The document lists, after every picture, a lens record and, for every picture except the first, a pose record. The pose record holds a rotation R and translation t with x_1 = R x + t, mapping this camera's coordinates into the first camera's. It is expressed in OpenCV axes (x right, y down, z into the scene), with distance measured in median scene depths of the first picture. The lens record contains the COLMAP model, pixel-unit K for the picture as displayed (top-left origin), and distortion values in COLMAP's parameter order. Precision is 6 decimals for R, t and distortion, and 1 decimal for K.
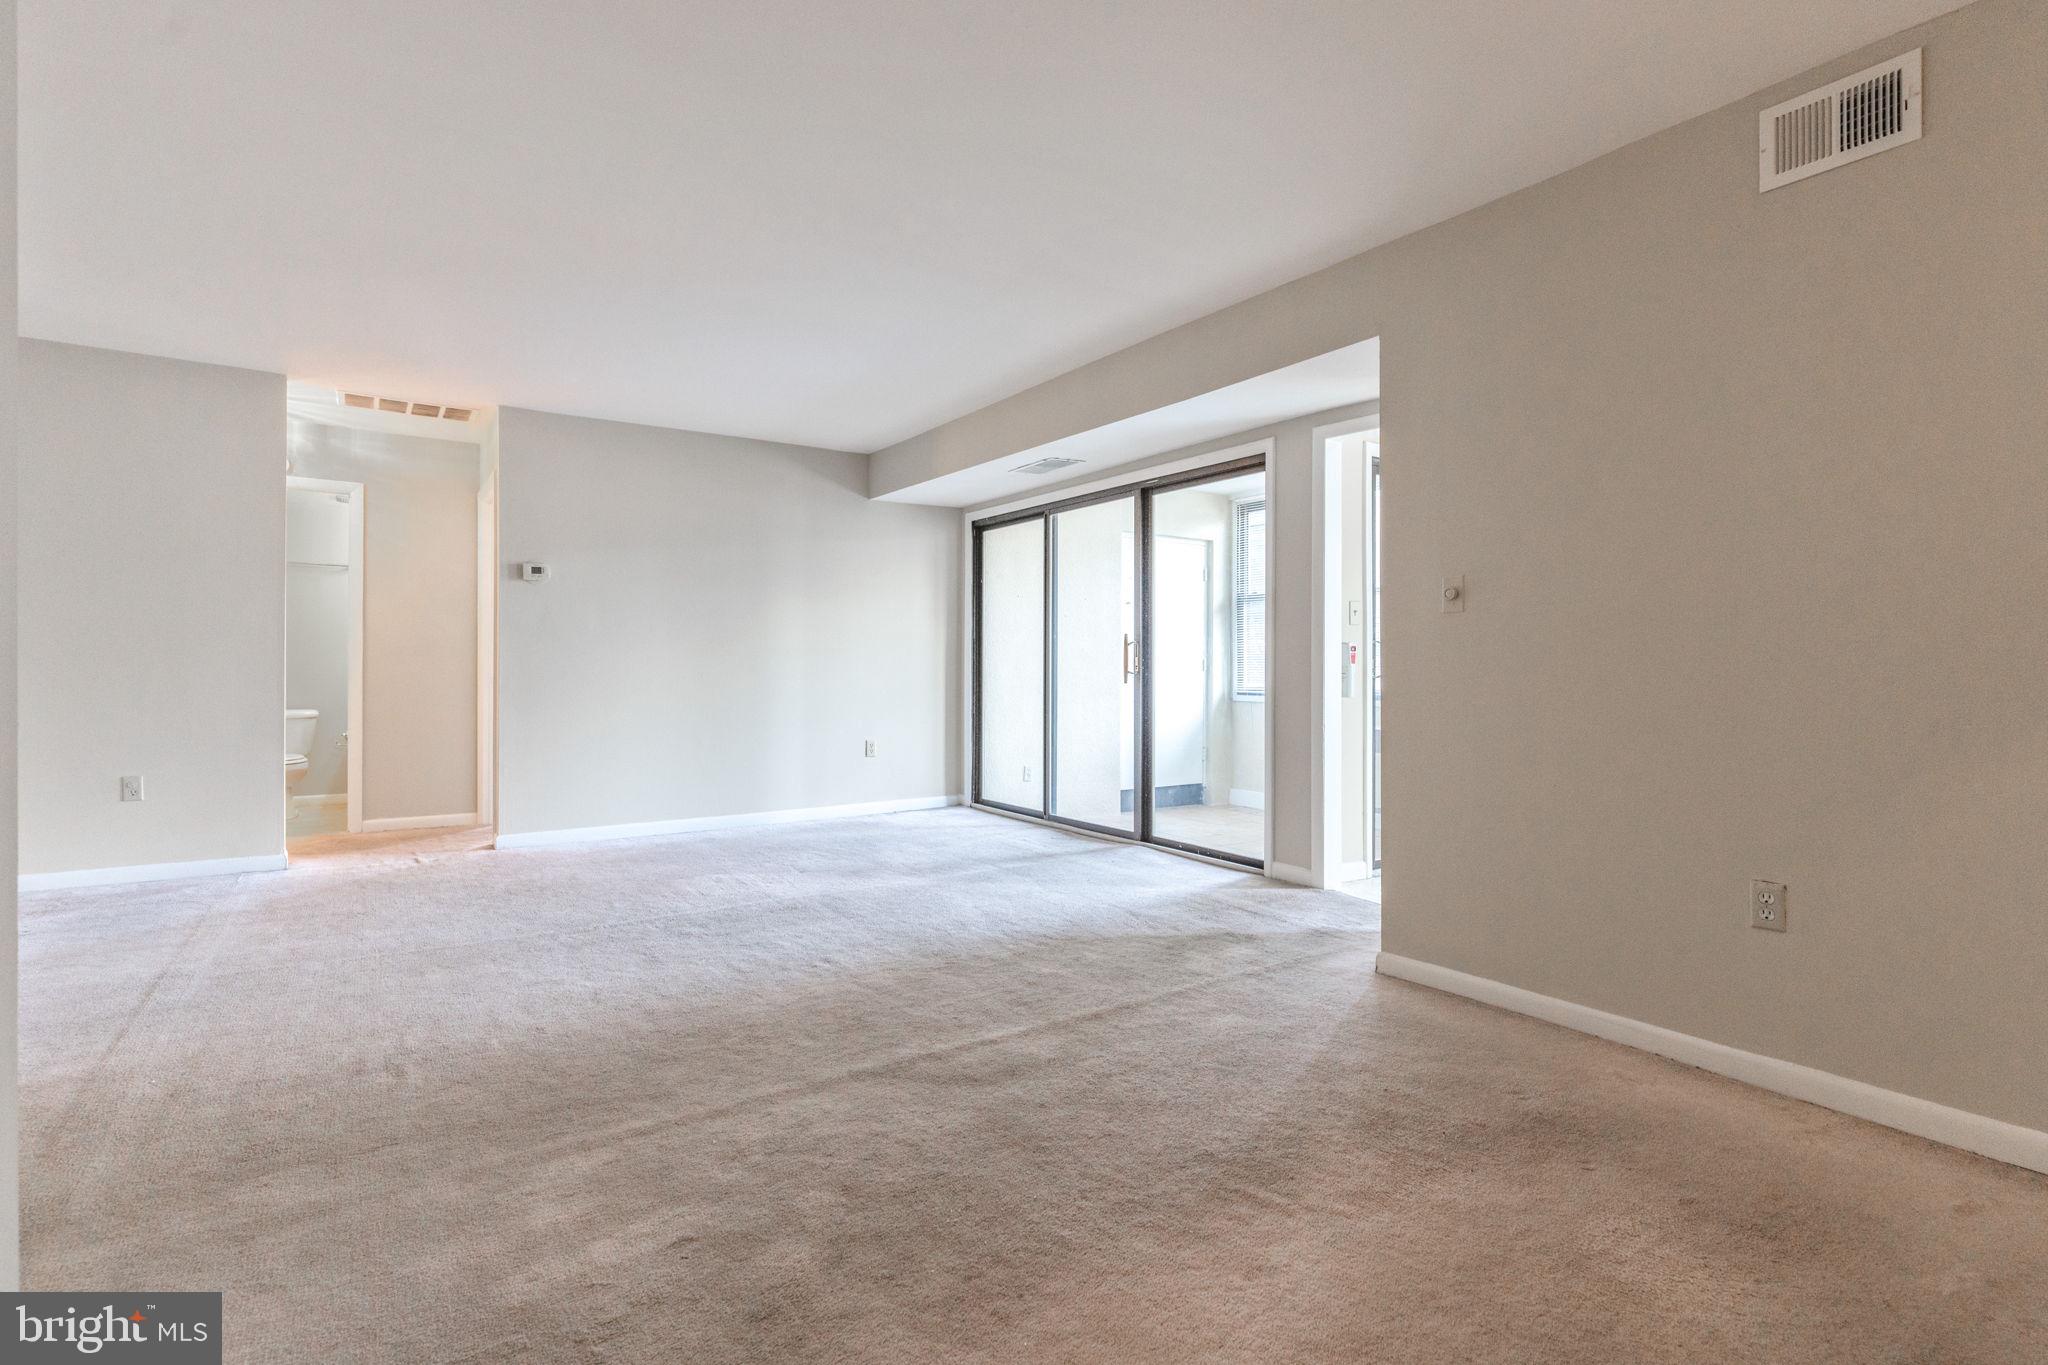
lens RADIAL K [[988.3, 0, 1010.2], [0, 988.3, 655.4], [0, 0, 1]] dist [0.001396, -0.000232]
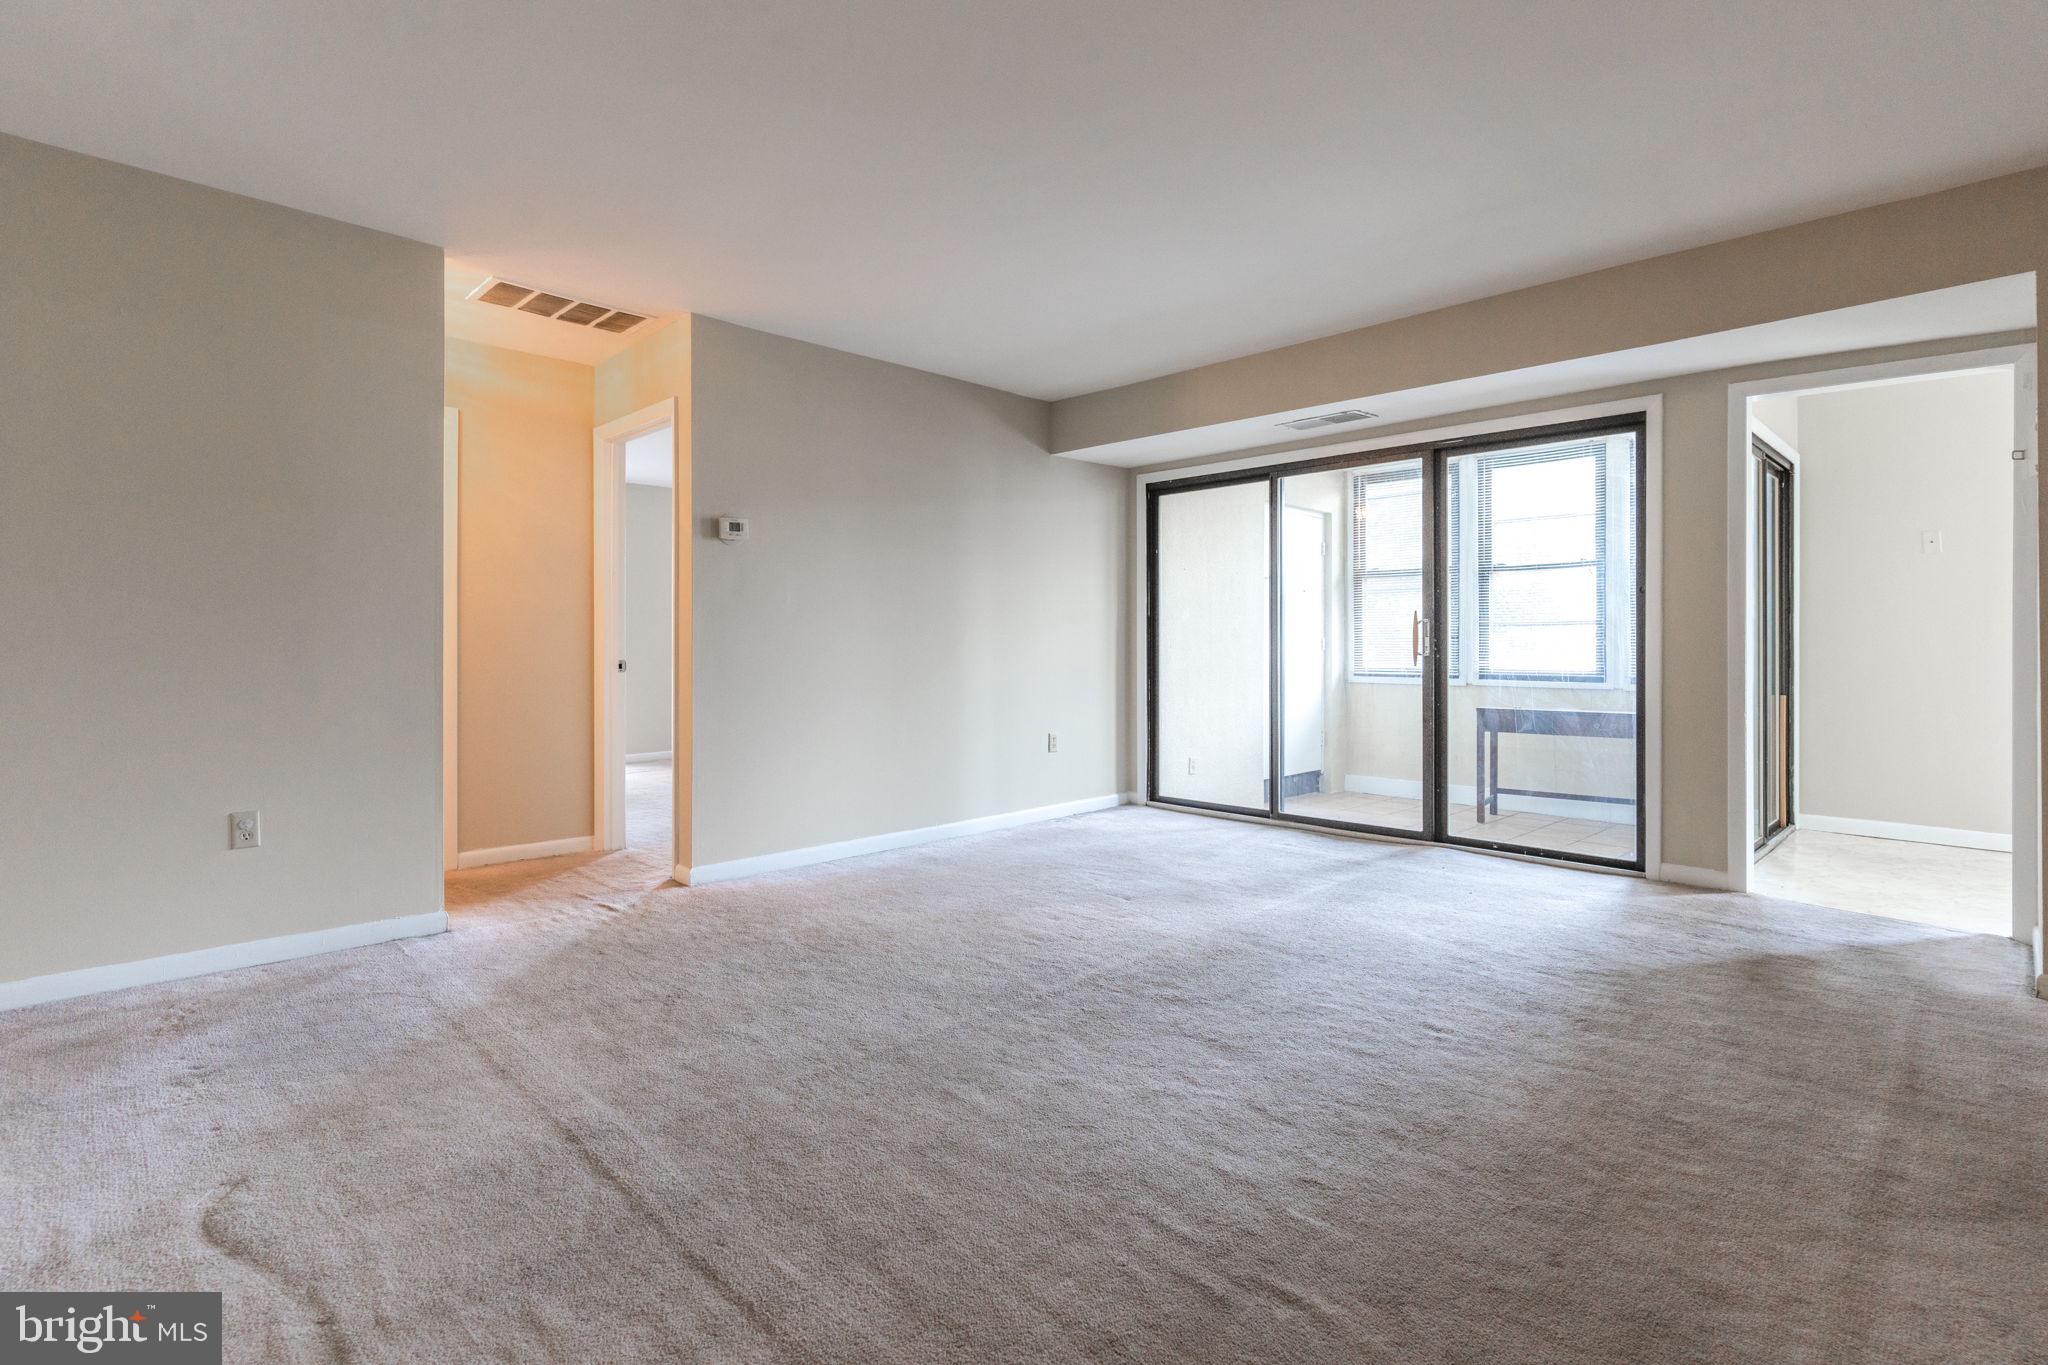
lens RADIAL K [[995.8, 0, 1018.3], [0, 995.8, 637.8], [0, 0, 1]] dist [-0.001759, 0.000570]
pose [[0.982053, -0.001209, 0.188599, -0.405718], [0.000391, 0.999990, 0.004375, -0.001620], [-0.188603, -0.004222, 0.982044, 0.181753]]
